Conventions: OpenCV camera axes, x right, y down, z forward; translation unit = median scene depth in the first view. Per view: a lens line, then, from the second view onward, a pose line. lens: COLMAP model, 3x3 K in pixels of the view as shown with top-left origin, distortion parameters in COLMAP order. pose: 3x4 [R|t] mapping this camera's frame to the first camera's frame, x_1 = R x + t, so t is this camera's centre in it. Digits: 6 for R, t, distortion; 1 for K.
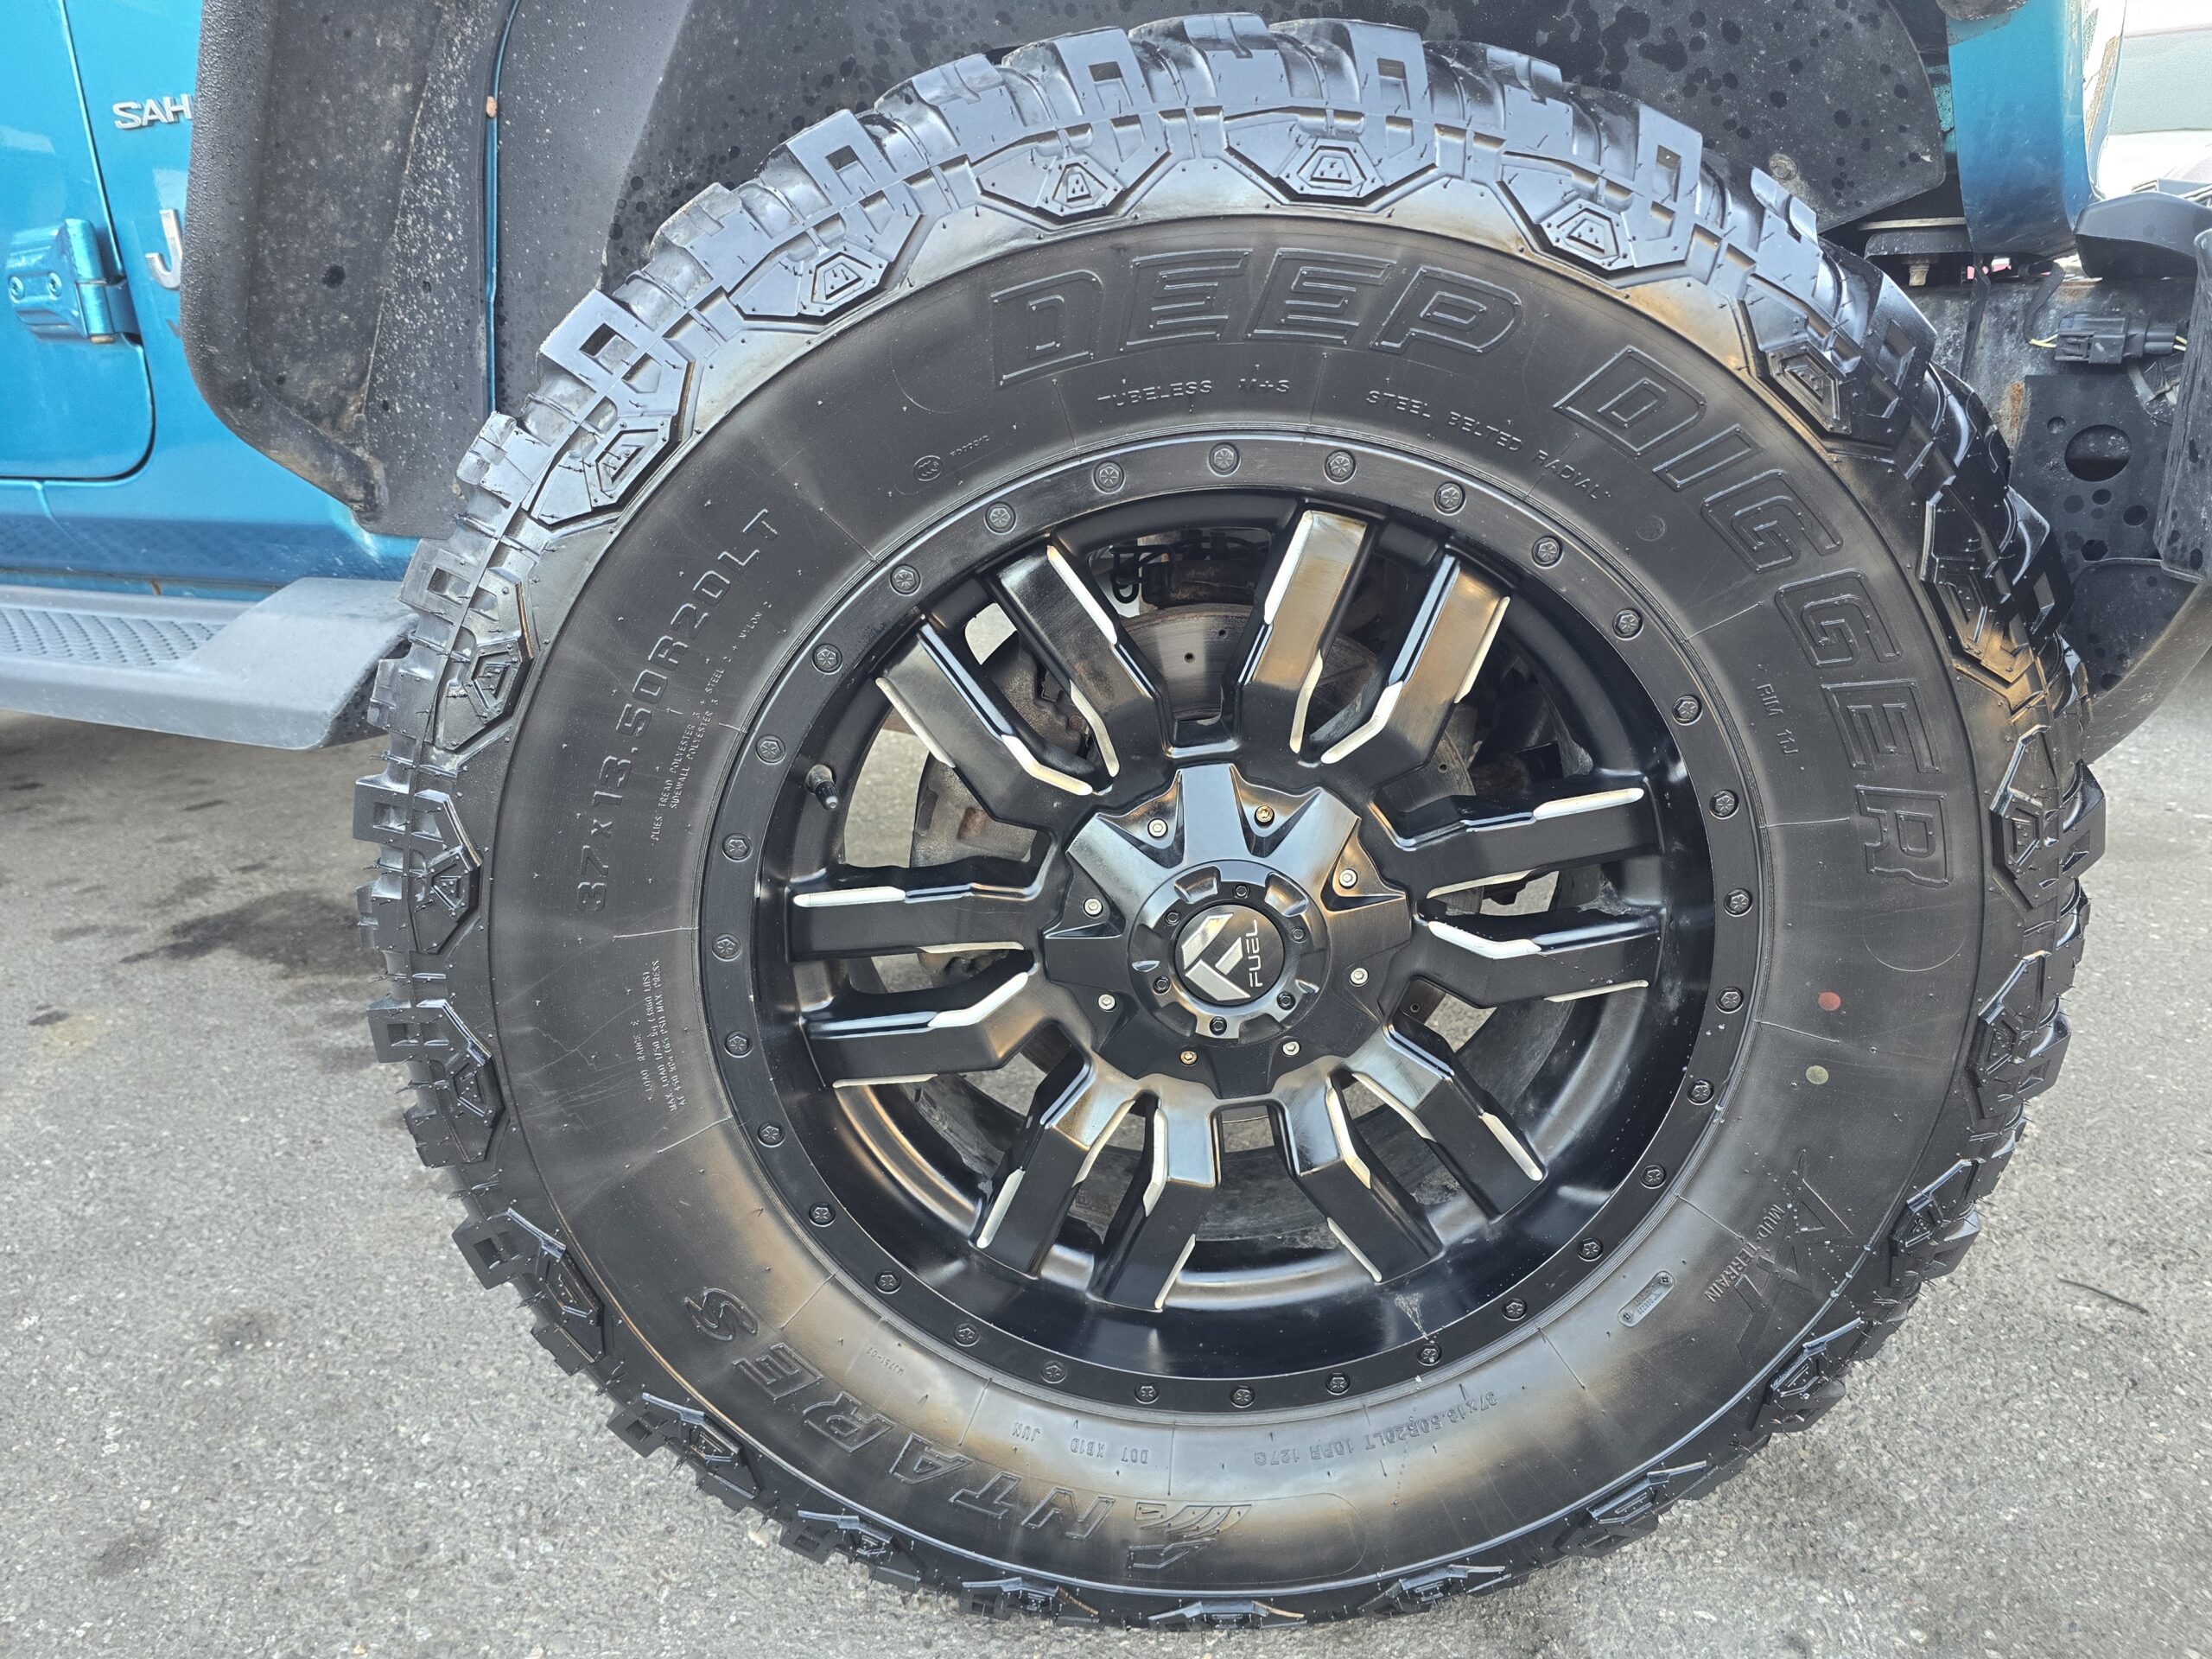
lens RADIAL K [[1492.1, 0, 1141.3], [0, 1492.1, 797.9], [0, 0, 1]] dist [0.054585, -0.053772]
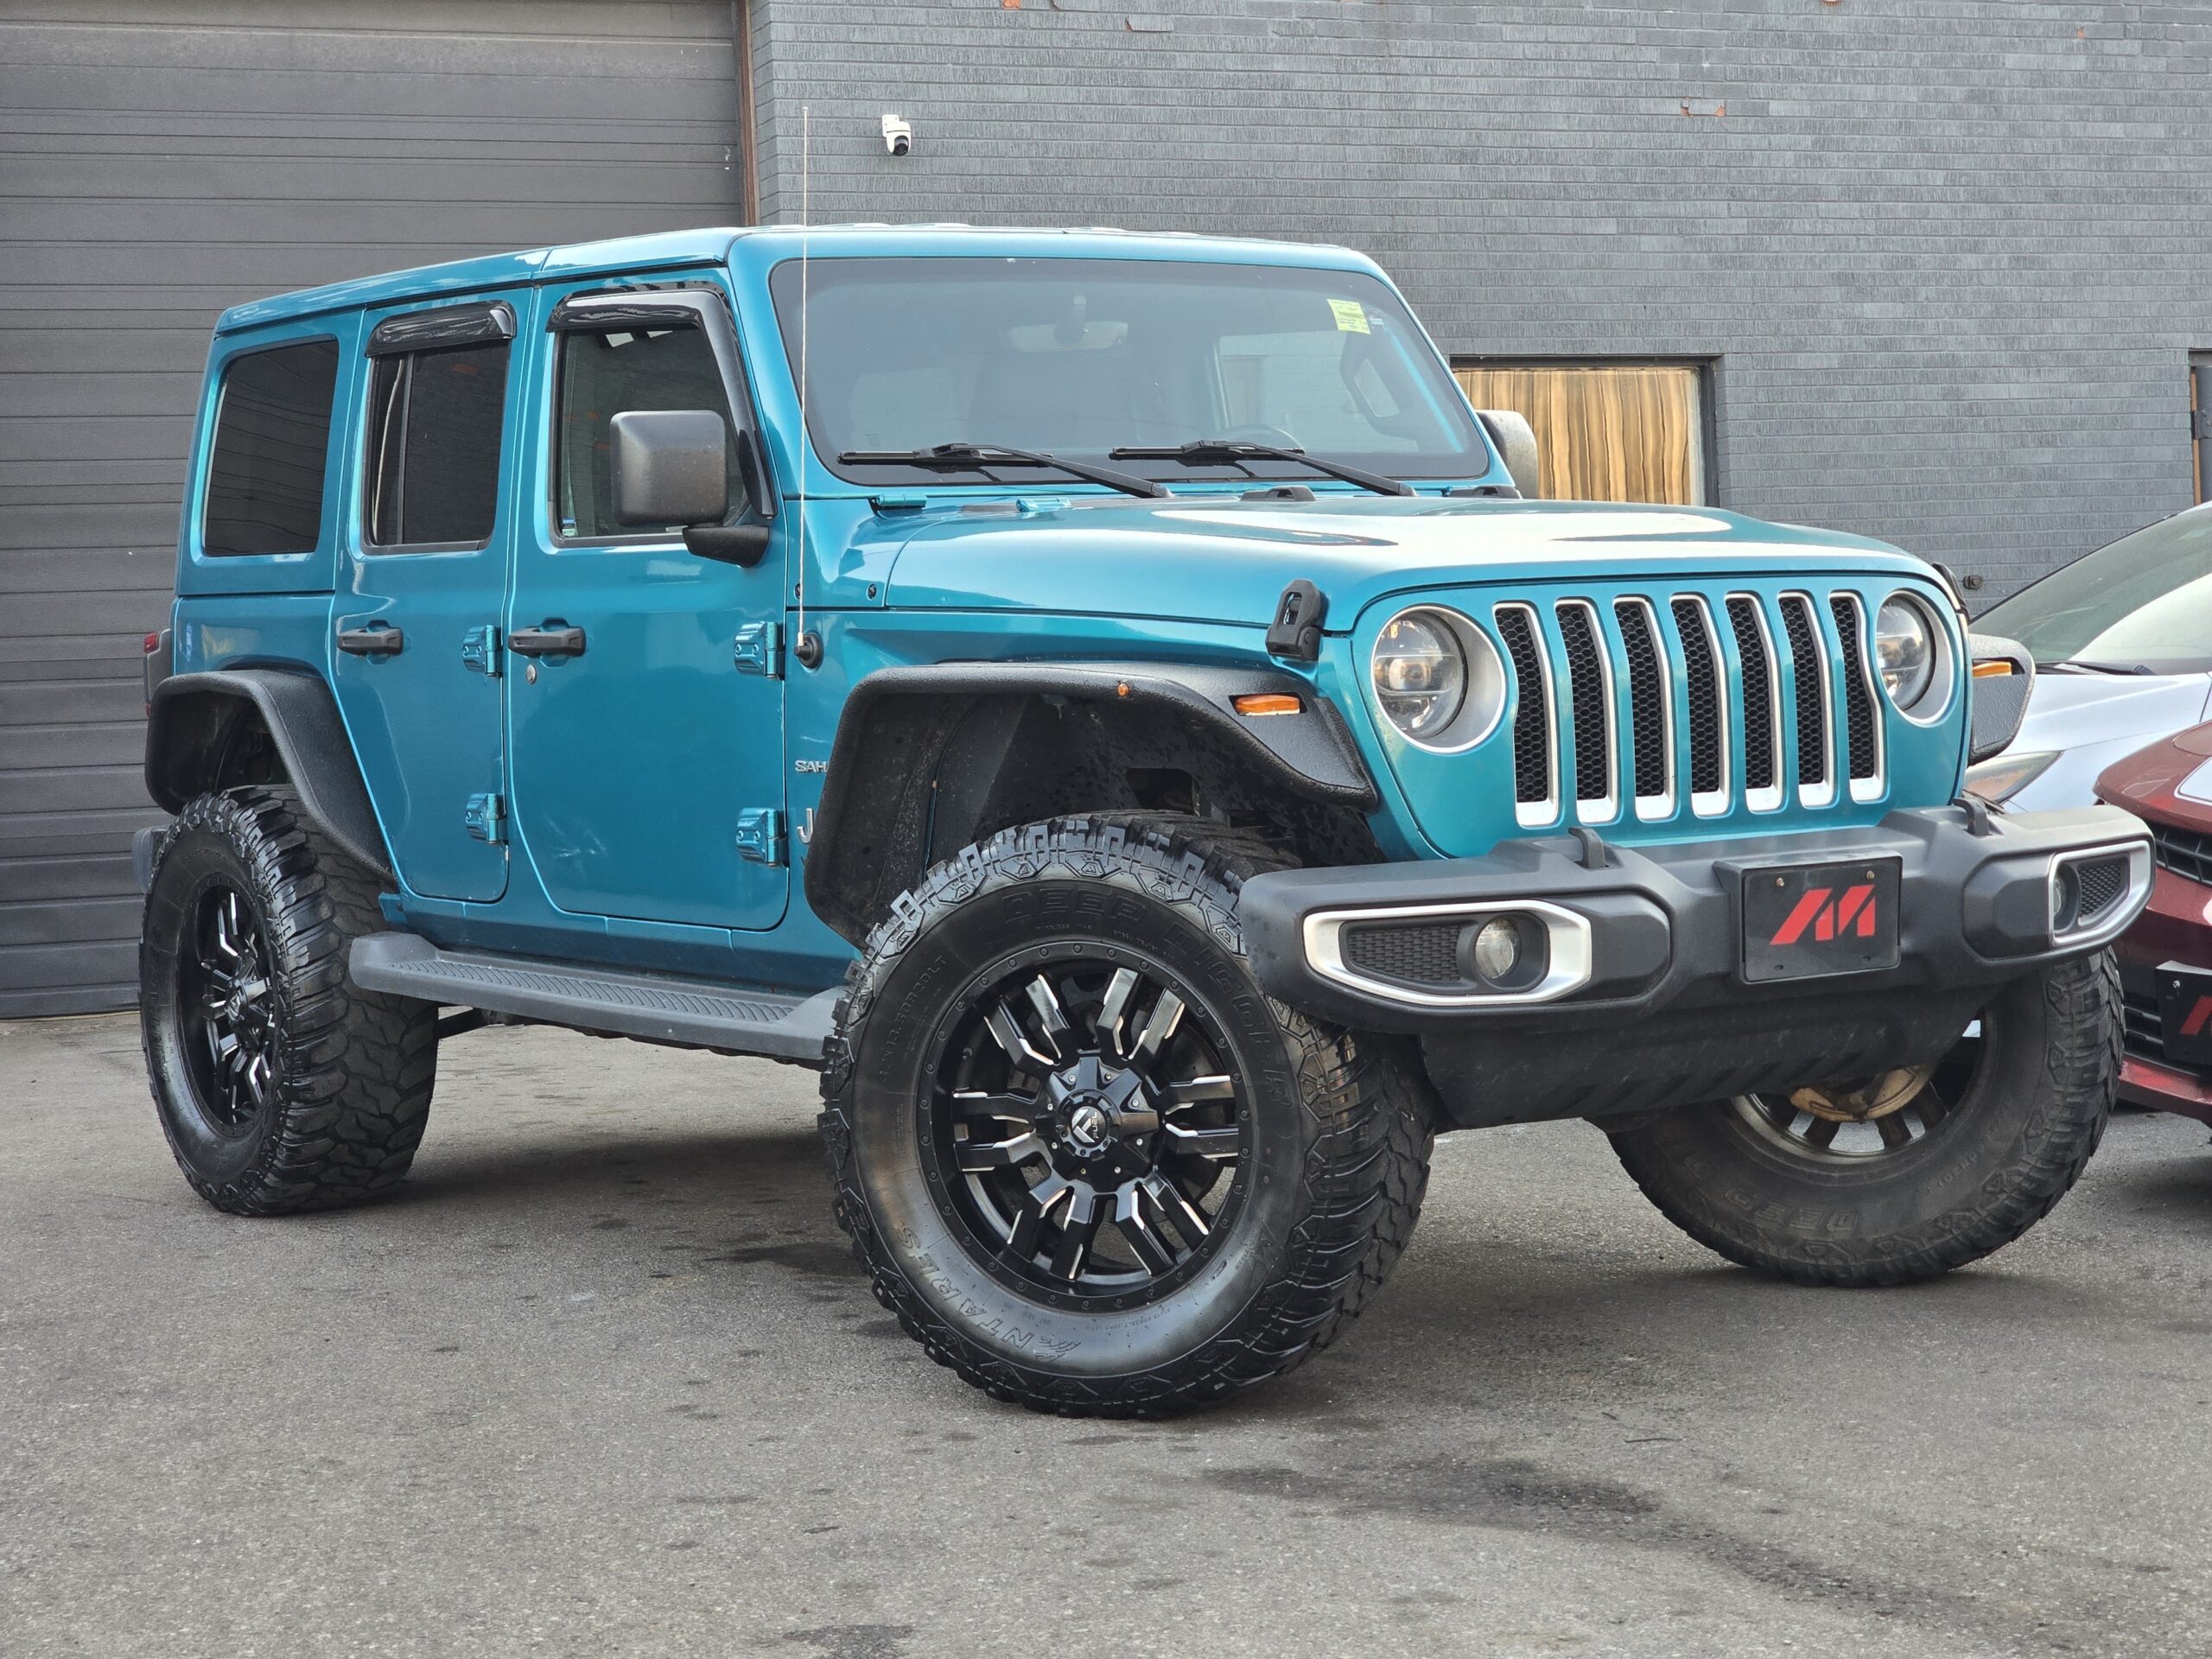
lens RADIAL K [[4438.4, 0, 1107.9], [0, 4438.4, 830.8], [0, 0, 1]] dist [0.055697, 0.000000]
pose [[0.882219, 0.039417, -0.469186, 3.888709], [-0.147144, 0.969660, -0.195215, 1.165704], [0.447256, 0.241260, 0.861252, -6.122059]]
